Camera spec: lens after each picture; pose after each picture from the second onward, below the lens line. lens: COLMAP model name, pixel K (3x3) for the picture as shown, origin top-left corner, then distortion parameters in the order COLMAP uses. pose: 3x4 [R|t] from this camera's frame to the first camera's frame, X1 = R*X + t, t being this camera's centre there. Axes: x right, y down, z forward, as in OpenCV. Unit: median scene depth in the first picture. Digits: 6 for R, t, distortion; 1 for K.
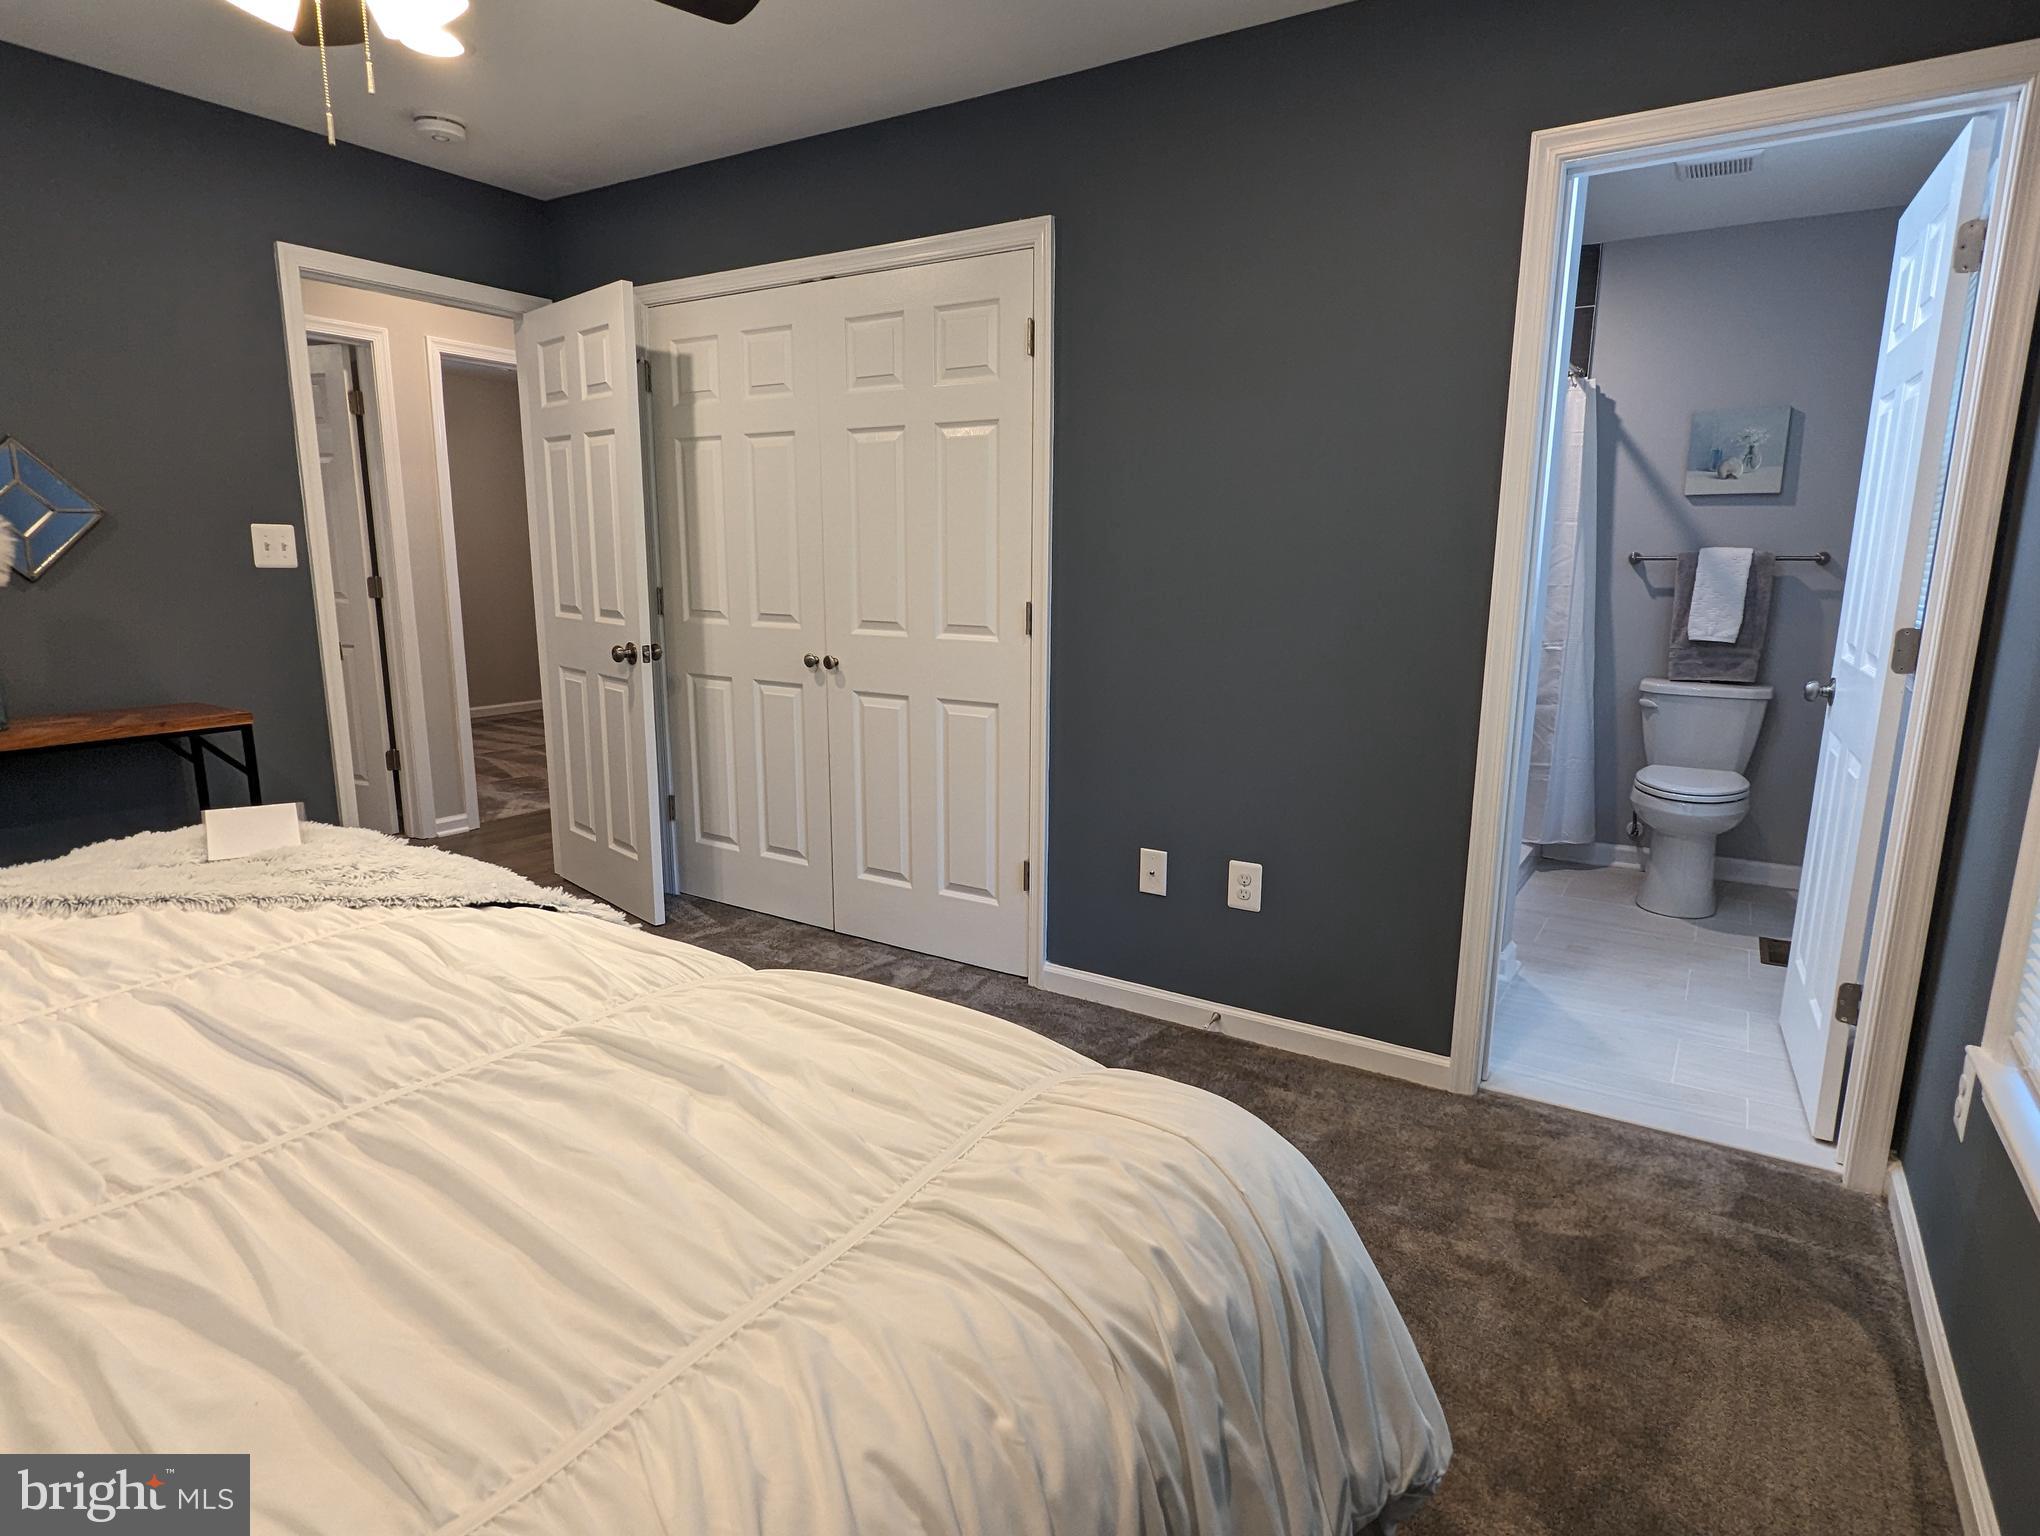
lens RADIAL K [[1115.0, 0, 1019.9], [0, 1115.0, 770.2], [0, 0, 1]] dist [-0.004228, -0.000486]
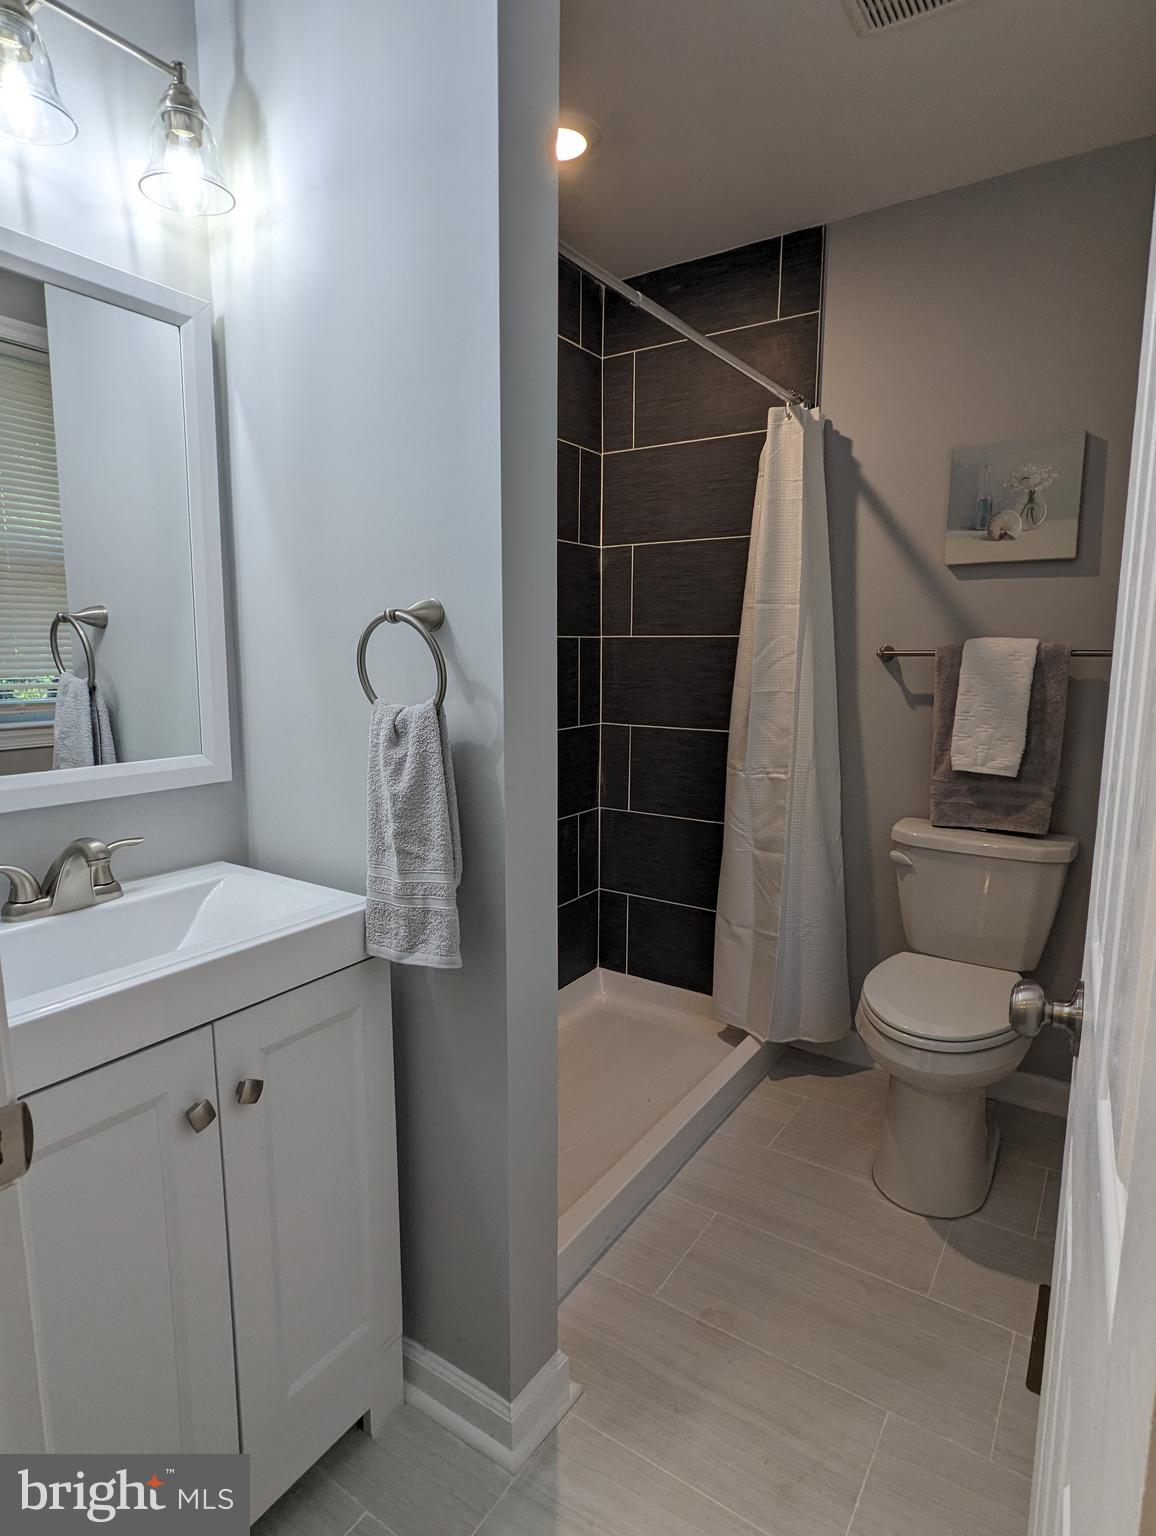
lens RADIAL K [[839.5, 0, 575.2], [0, 839.5, 769.0], [0, 0, 1]] dist [-0.004228, -0.000486]
pose [[0.999728, -0.000920, -0.023321, 0.377804], [-0.000189, 0.998871, -0.047499, -0.093033], [0.023338, 0.047490, 0.998599, 0.472317]]
